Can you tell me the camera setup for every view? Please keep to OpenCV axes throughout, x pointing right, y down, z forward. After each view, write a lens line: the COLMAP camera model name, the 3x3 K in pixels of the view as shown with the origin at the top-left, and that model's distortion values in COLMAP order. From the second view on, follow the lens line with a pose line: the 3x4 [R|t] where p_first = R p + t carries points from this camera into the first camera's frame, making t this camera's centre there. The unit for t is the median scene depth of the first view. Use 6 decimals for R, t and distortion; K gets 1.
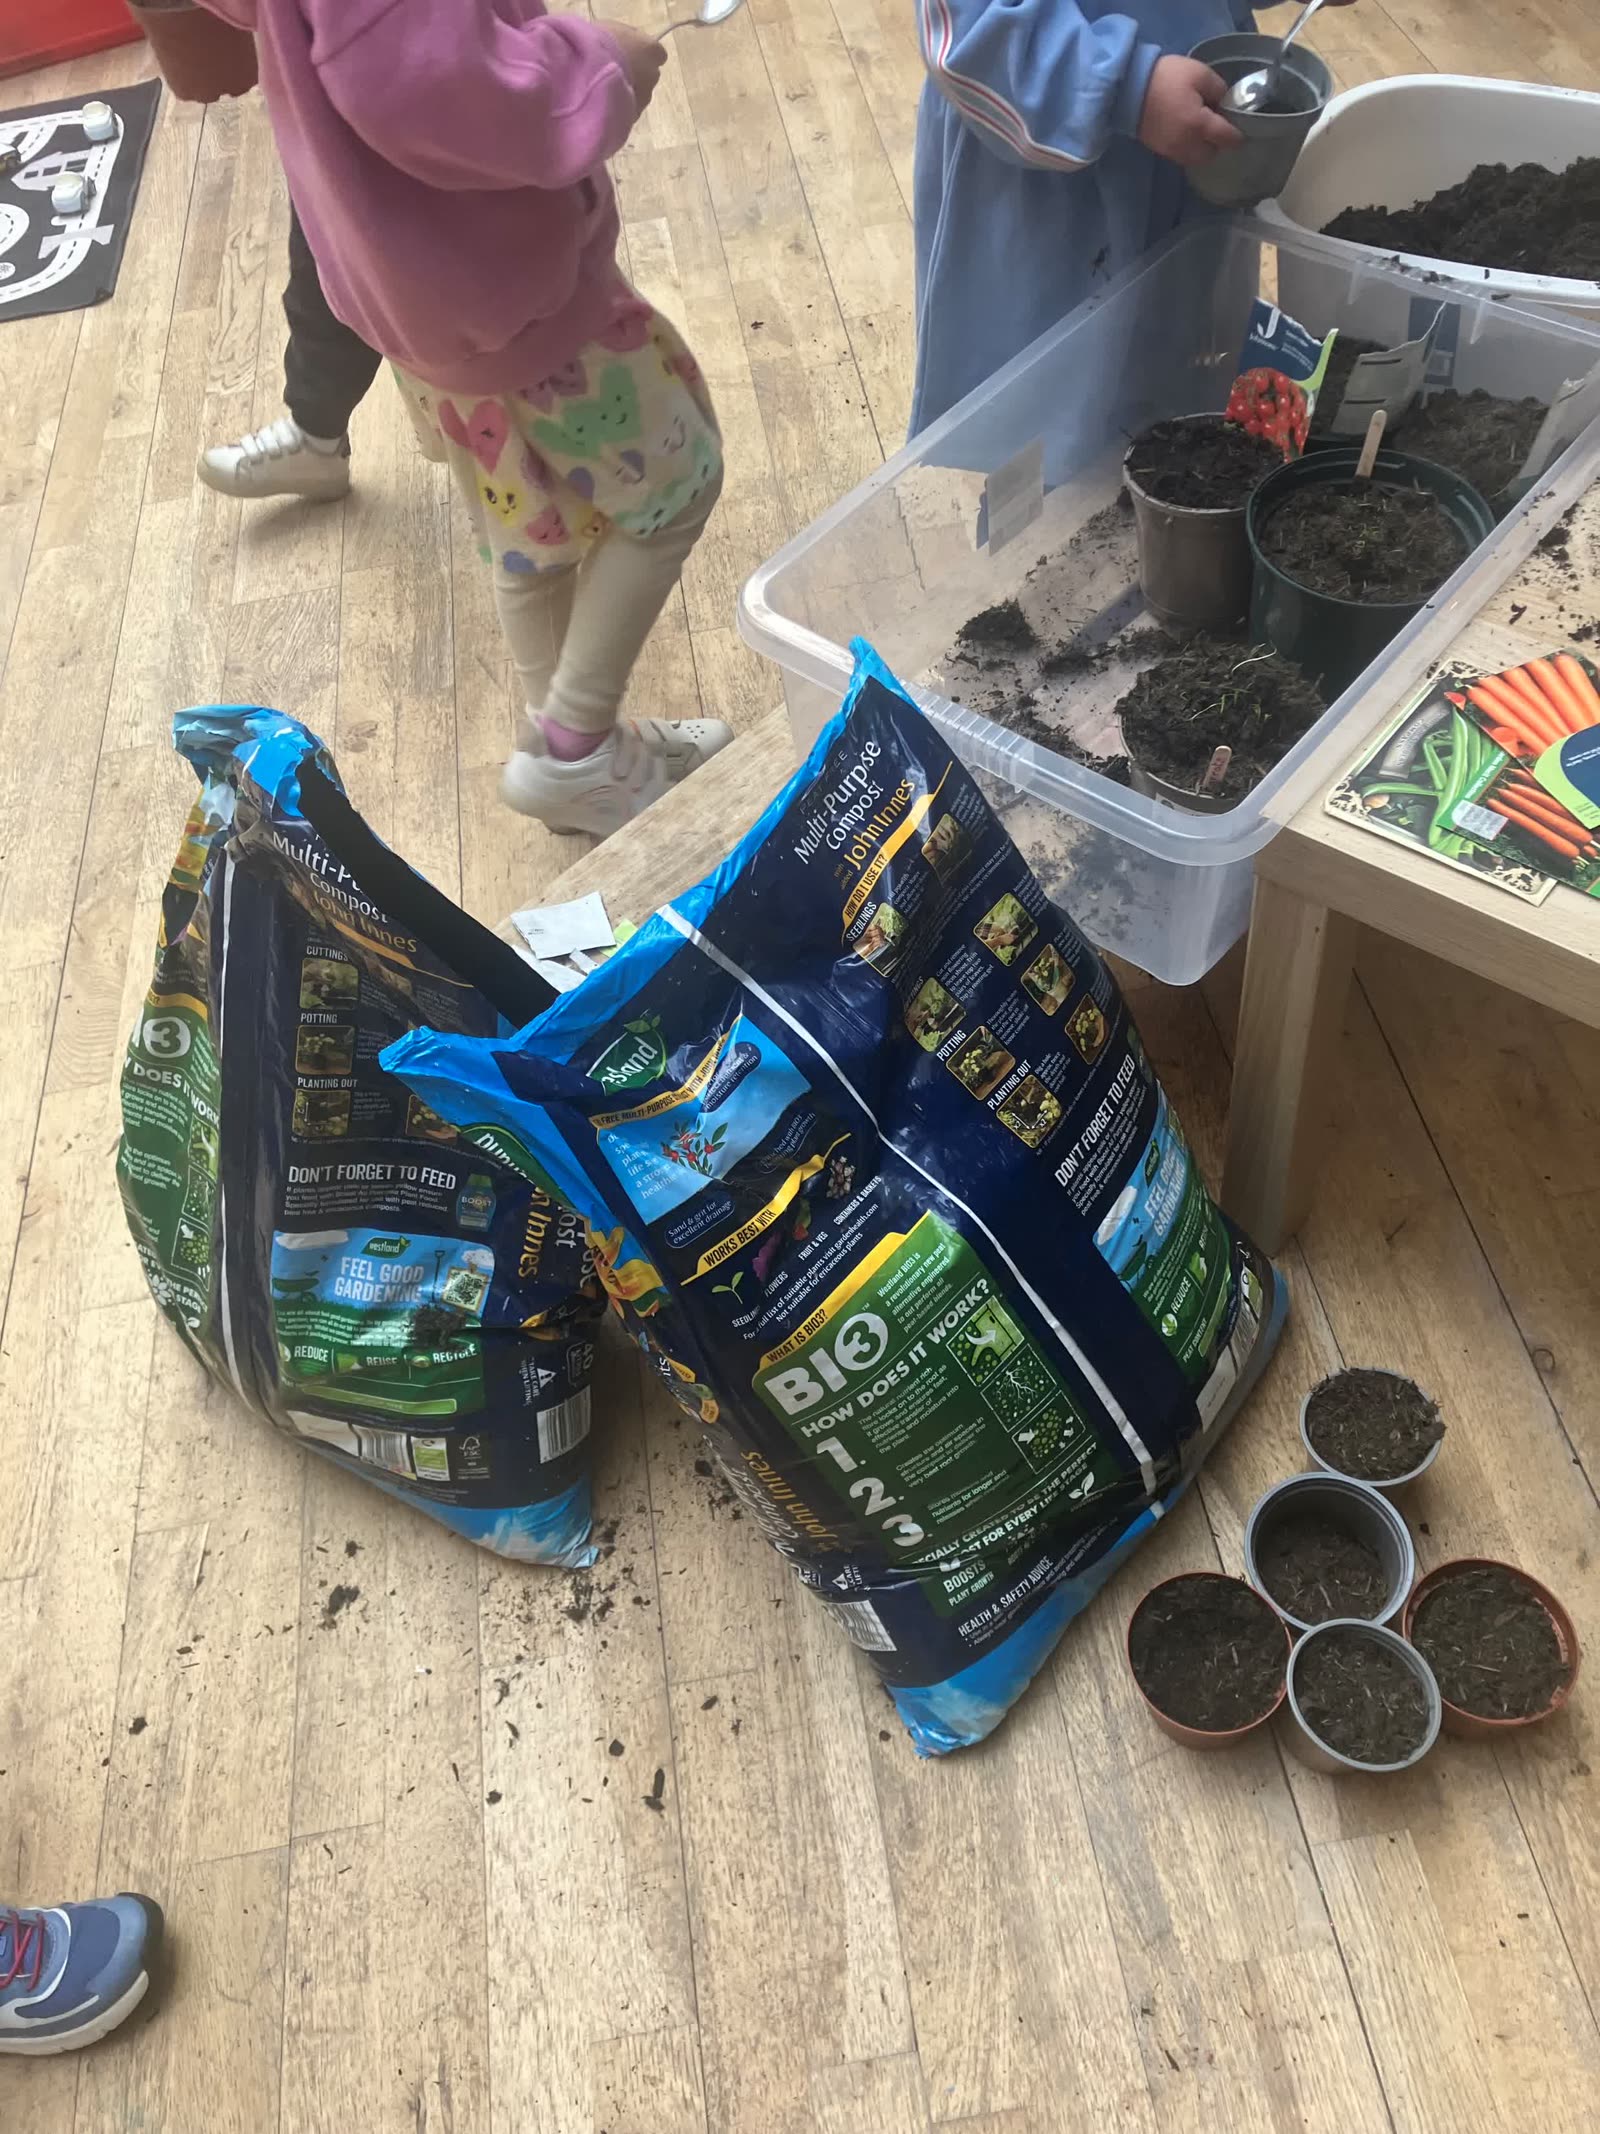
lens RADIAL K [[1786.9, 0, 795.9], [0, 1786.9, 1090.5], [0, 0, 1]] dist [0.018179, -0.025306]
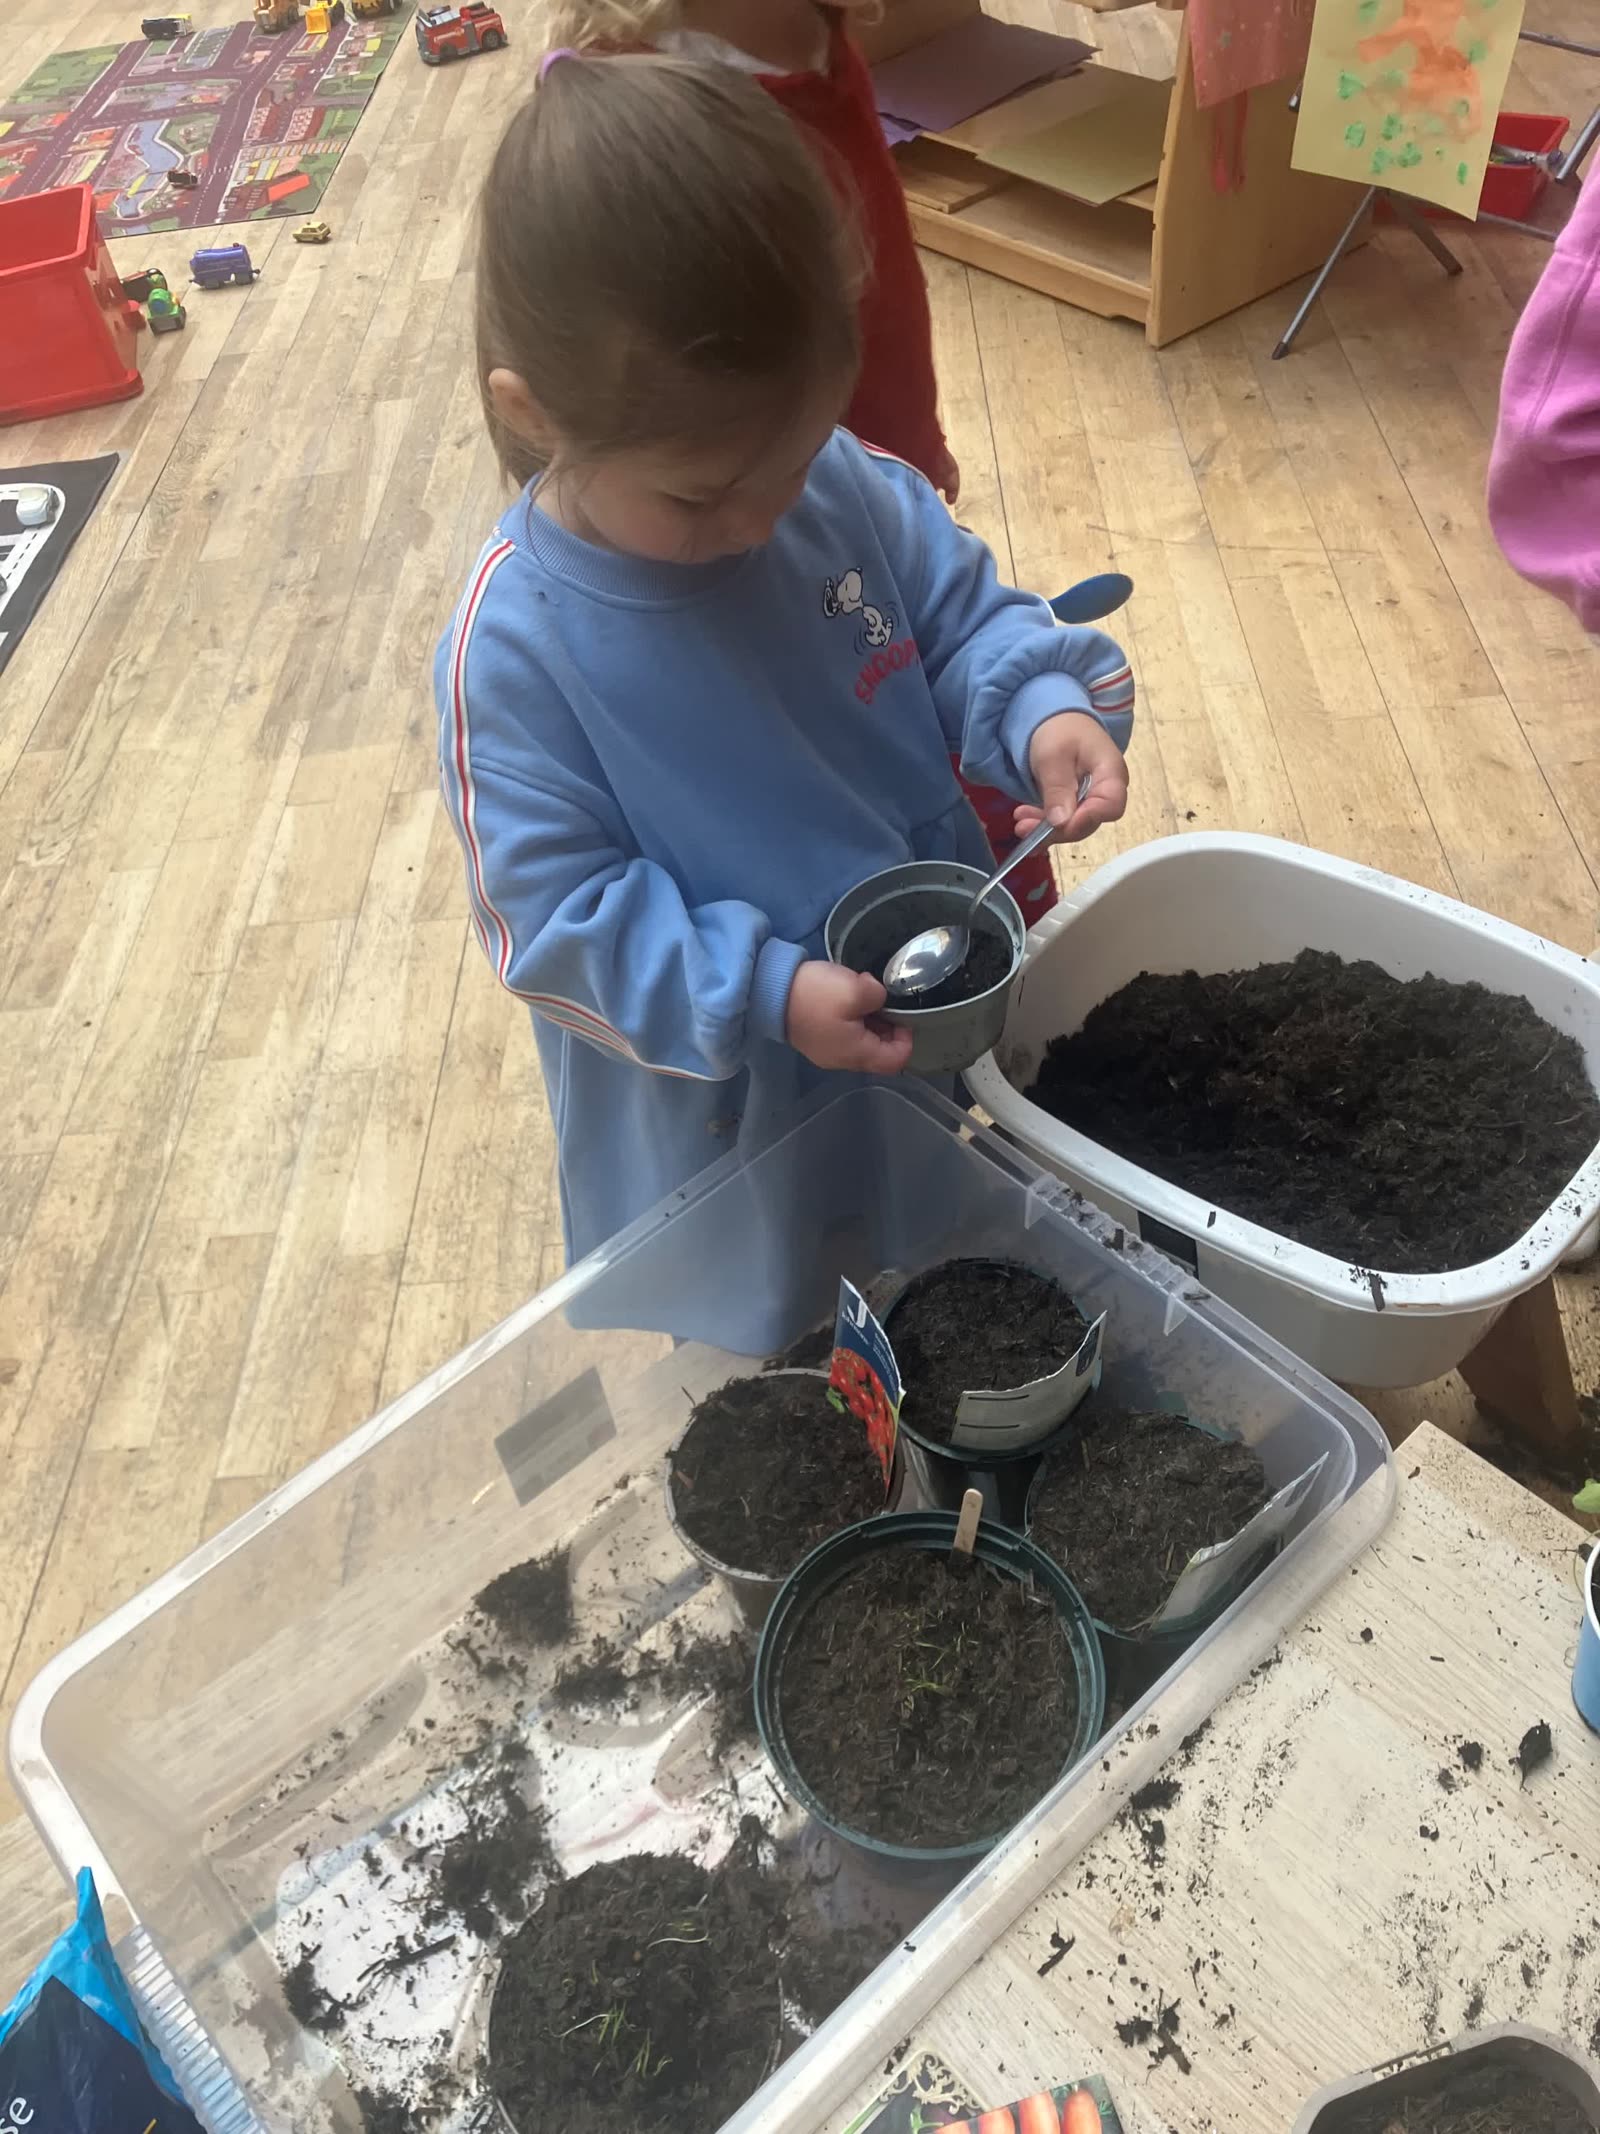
lens RADIAL K [[1786.9, 0, 795.9], [0, 1786.9, 1090.5], [0, 0, 1]] dist [0.018179, -0.025306]
pose [[0.989792, 0.096237, -0.105118, 0.282946], [-0.103744, 0.992247, -0.068433, -0.430235], [0.097718, 0.078640, 0.992102, 0.253375]]
